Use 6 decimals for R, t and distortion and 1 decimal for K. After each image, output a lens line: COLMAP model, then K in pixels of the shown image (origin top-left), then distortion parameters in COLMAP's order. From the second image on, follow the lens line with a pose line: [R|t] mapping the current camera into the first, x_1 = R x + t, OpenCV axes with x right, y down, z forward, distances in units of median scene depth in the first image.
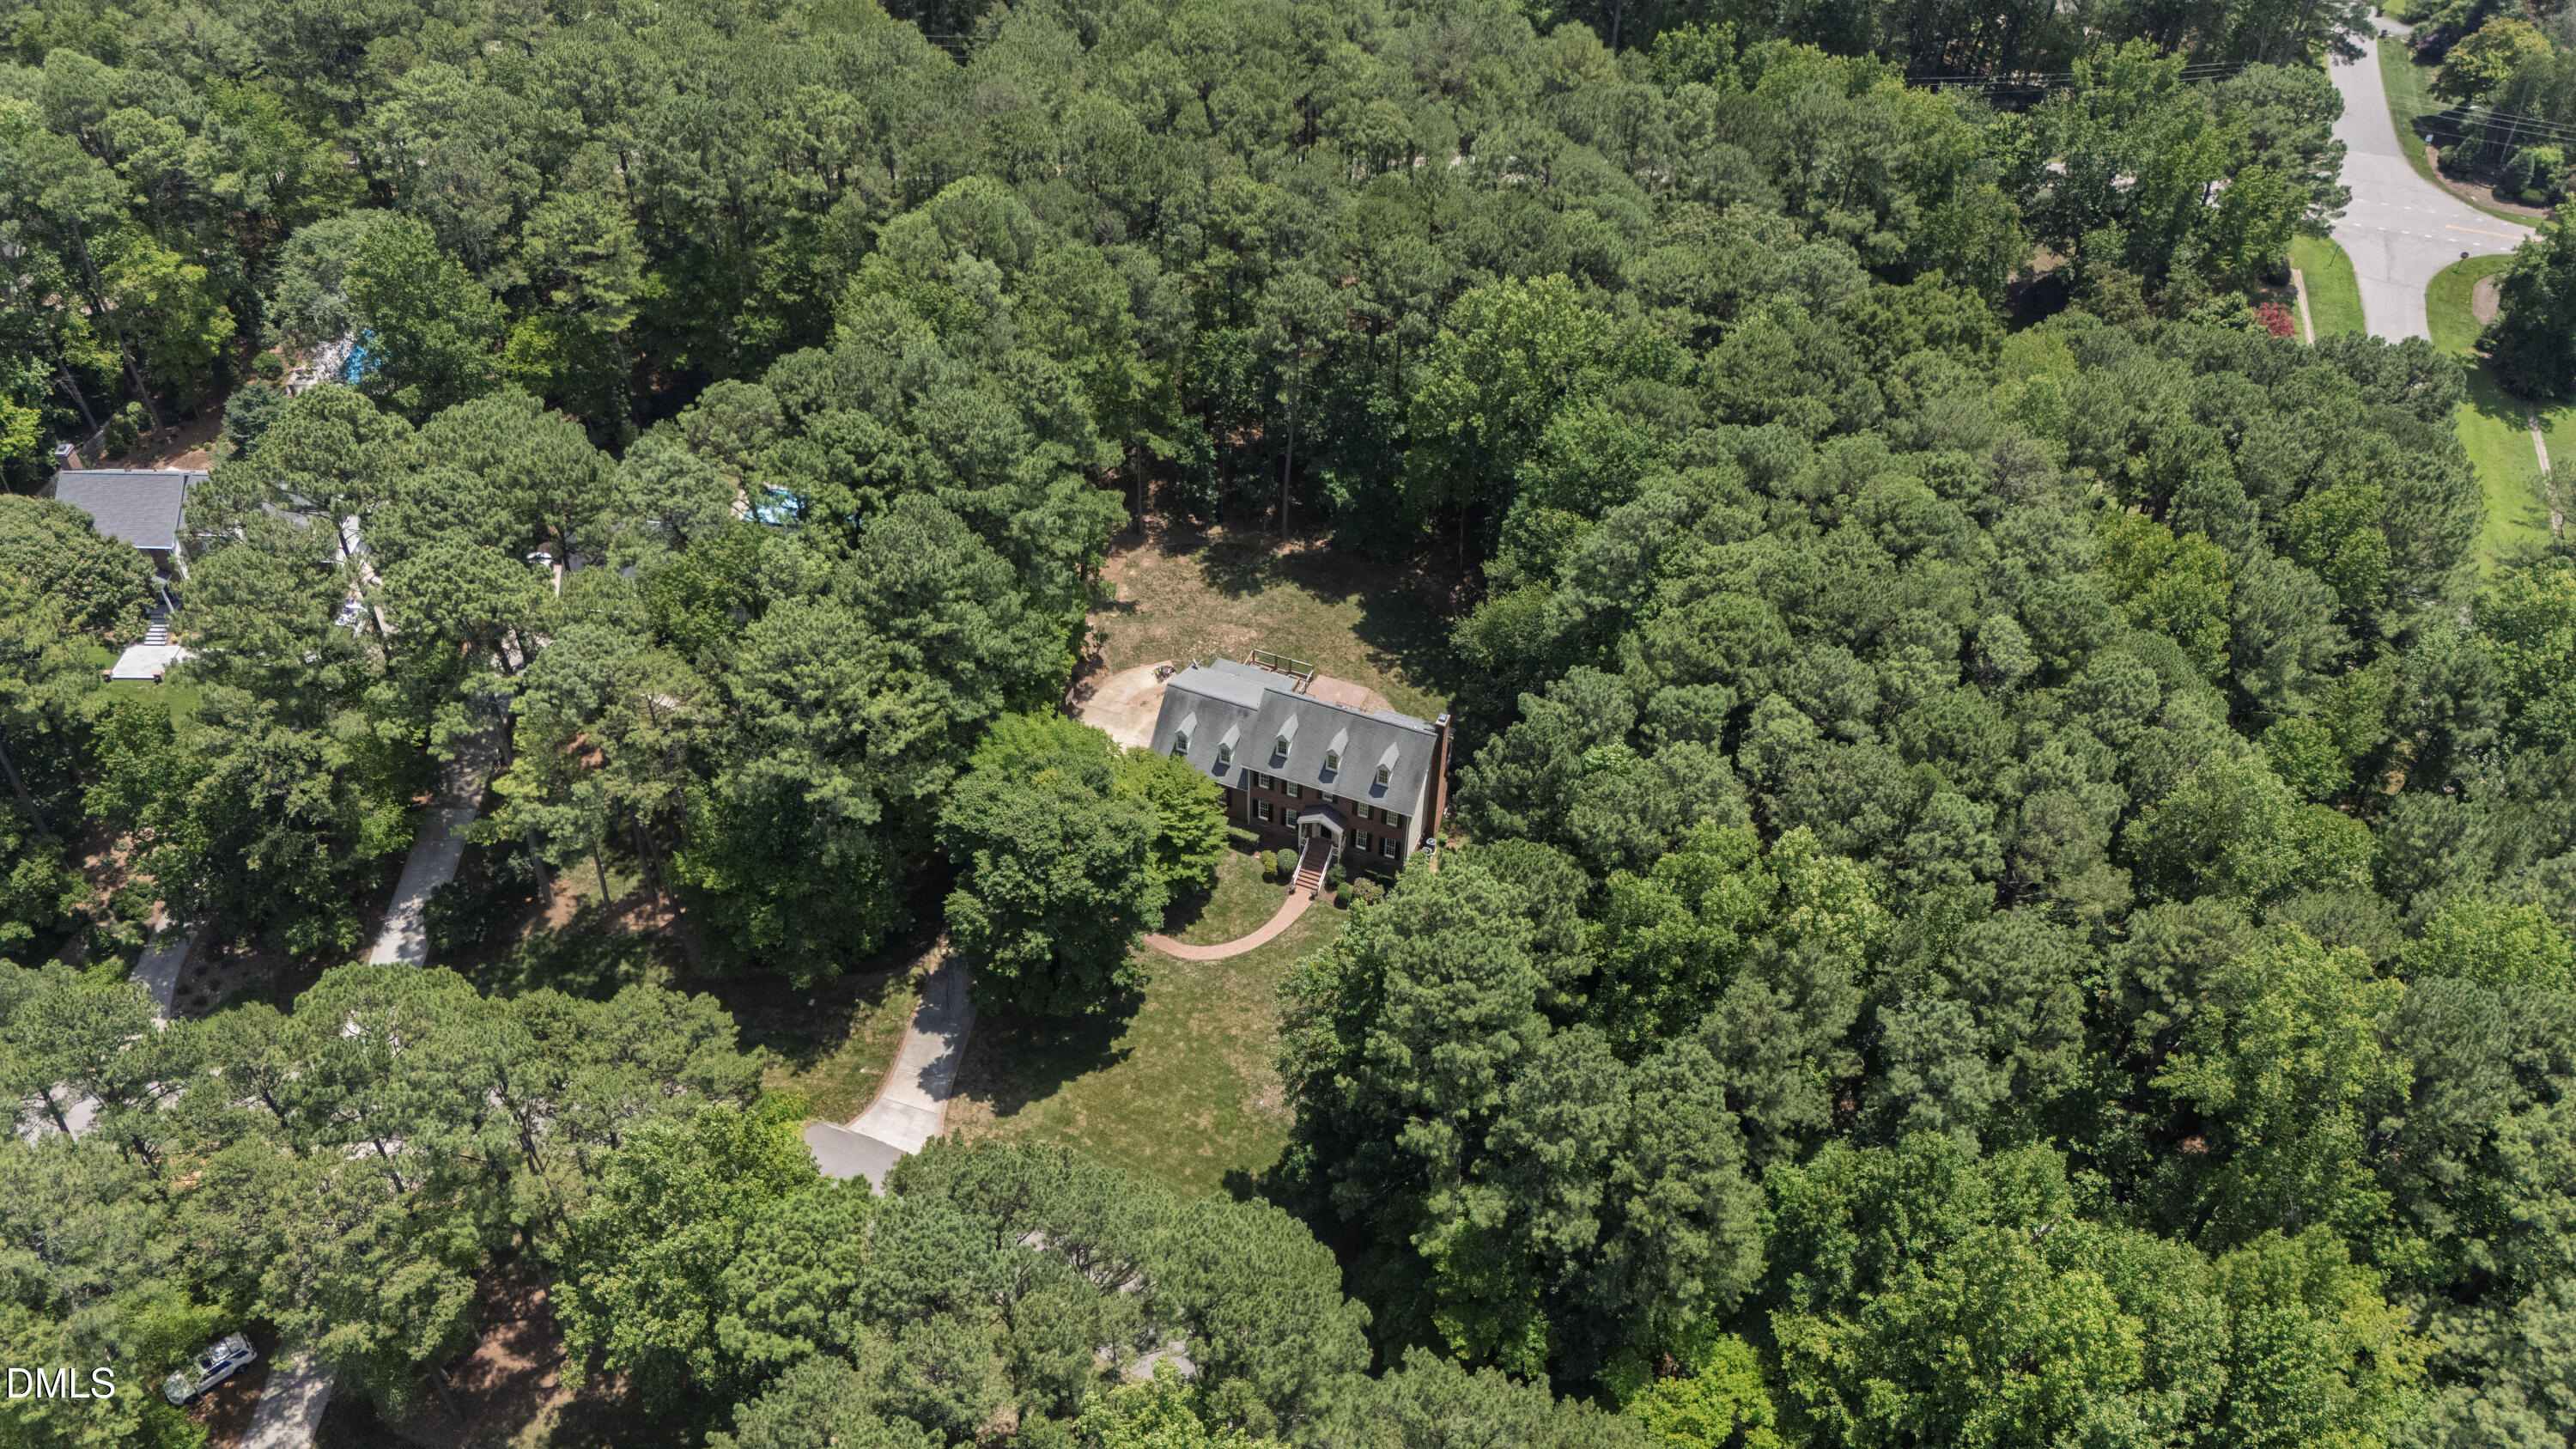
lens RADIAL K [[1892.8, 0, 1288.9], [0, 1892.8, 734.2], [0, 0, 1]] dist [0.065853, -0.074855]
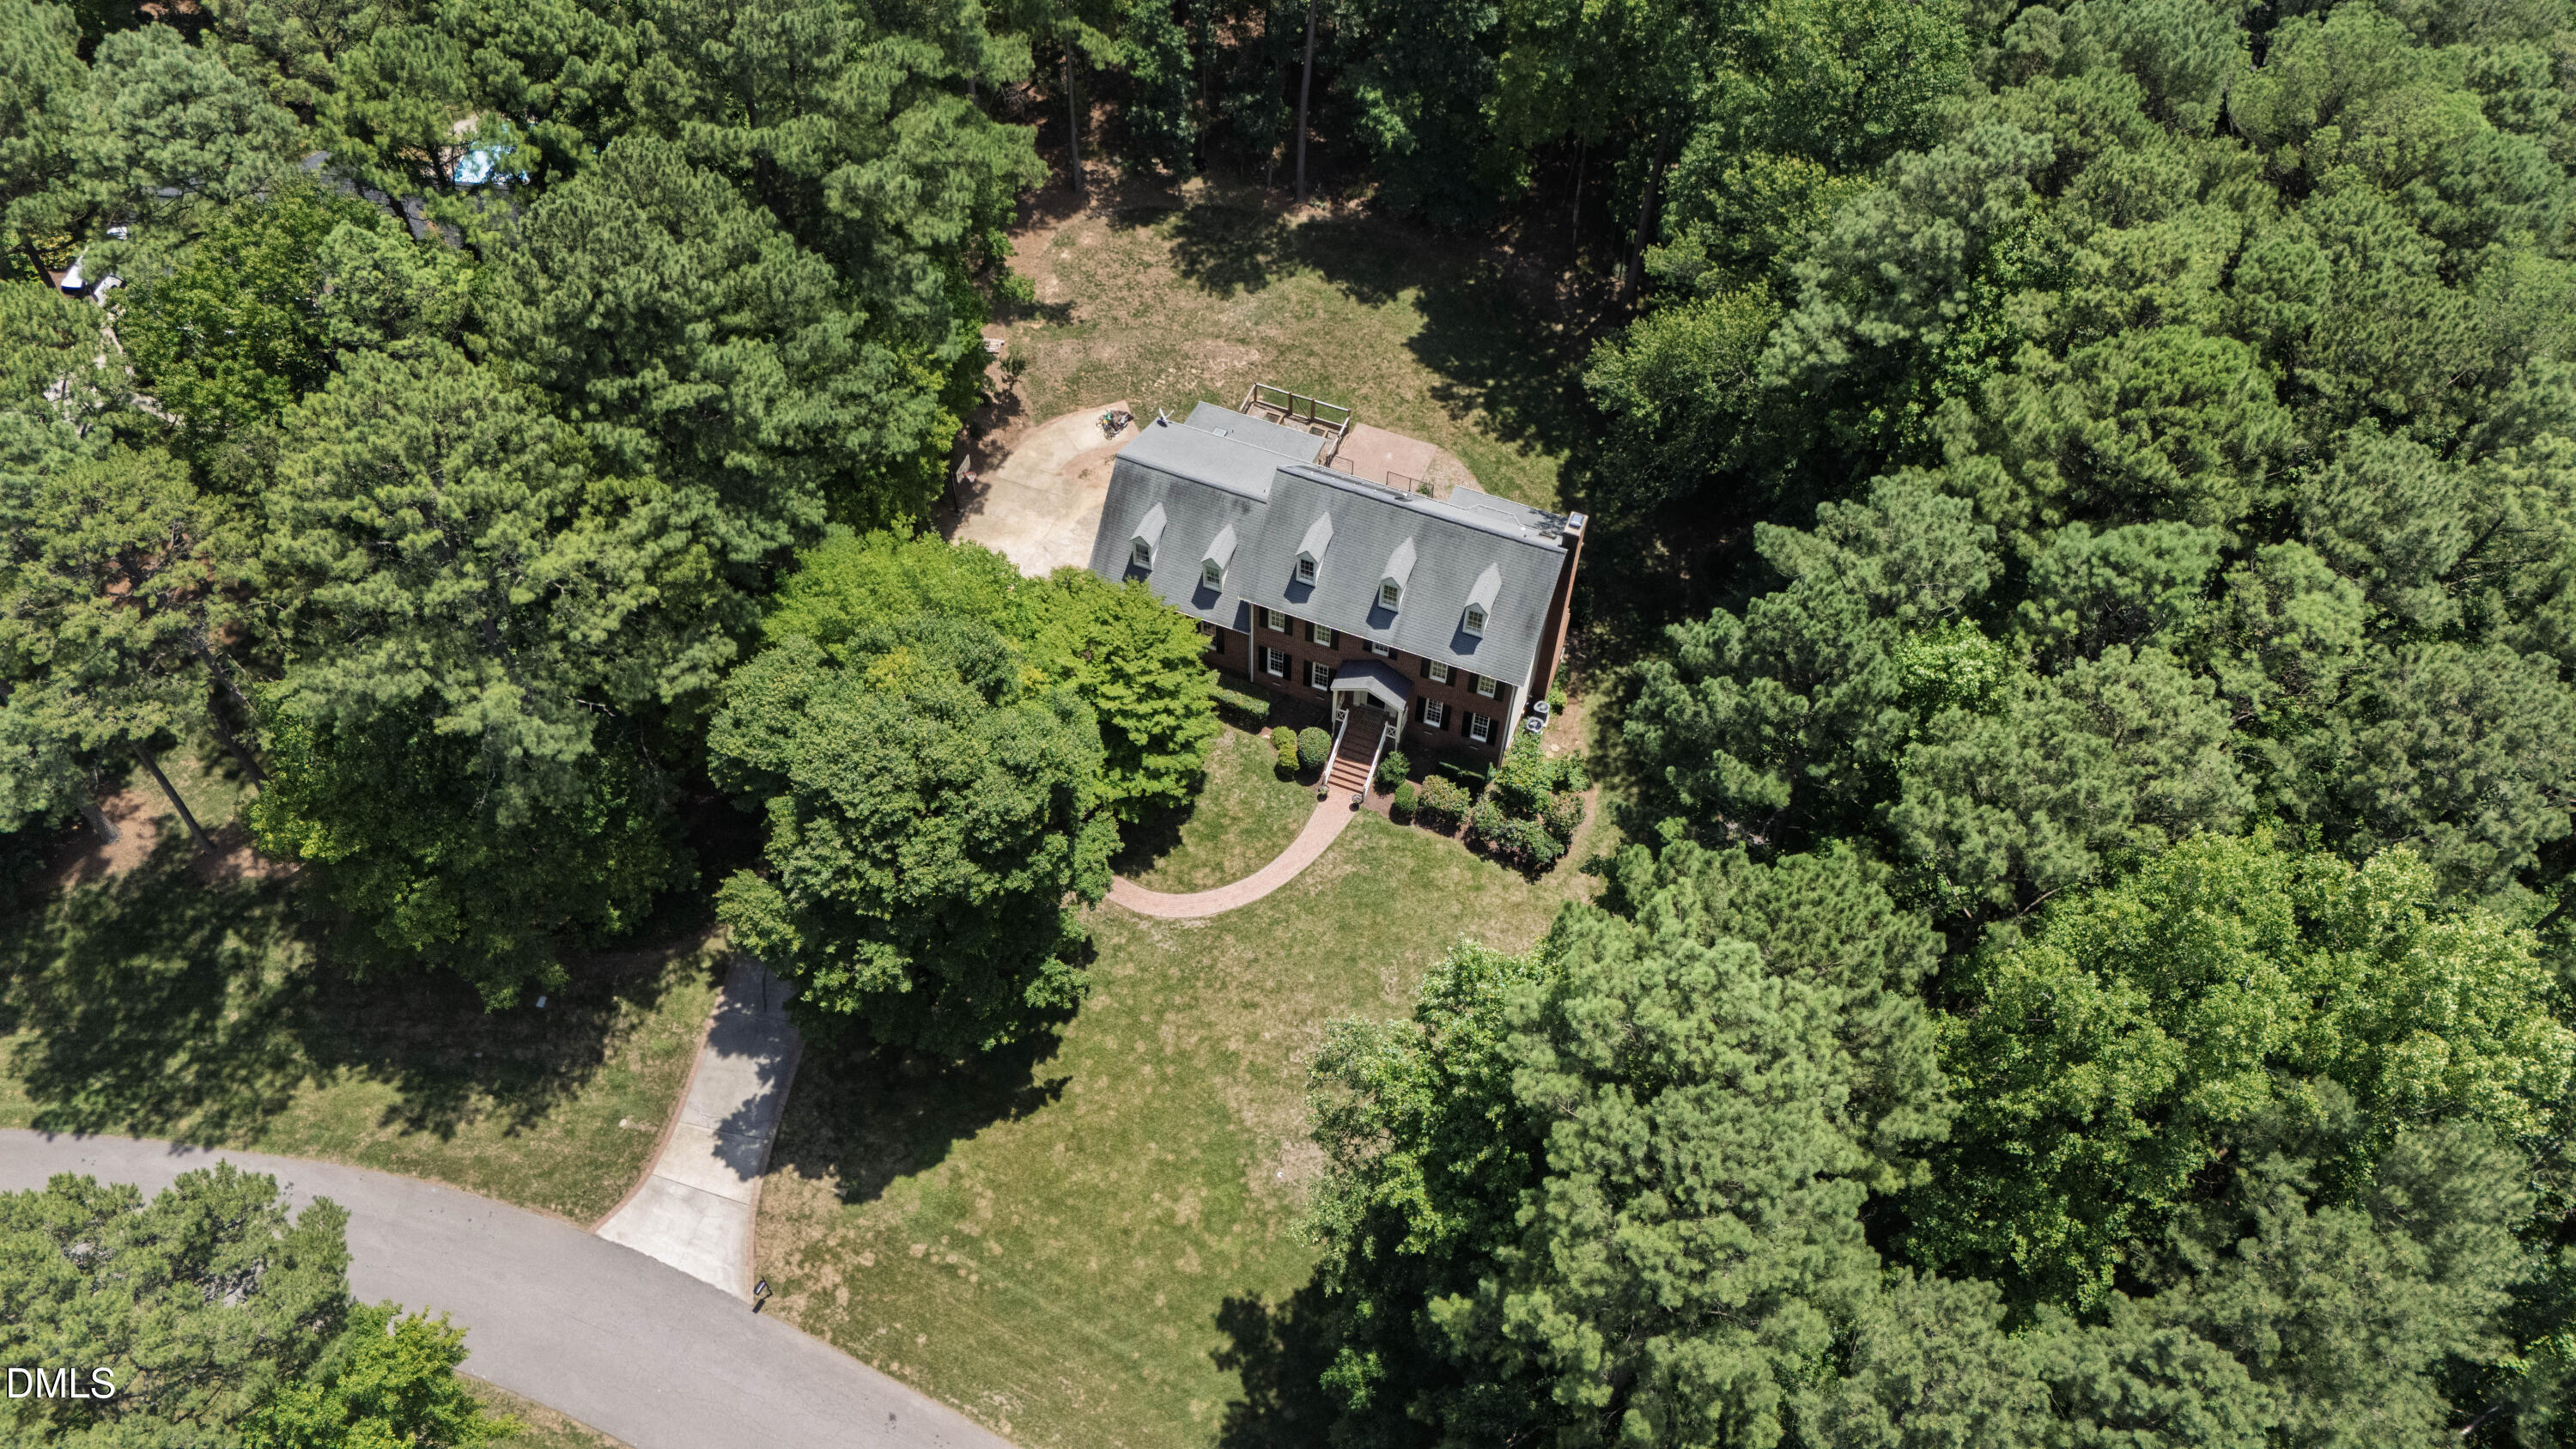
lens RADIAL K [[1892.8, 0, 1288.9], [0, 1892.8, 734.2], [0, 0, 1]] dist [0.065853, -0.074855]
pose [[0.999970, -0.006622, 0.003908, -0.012645], [0.005767, 0.982045, 0.188558, -0.058637], [-0.005087, -0.188530, 0.982054, 0.417420]]
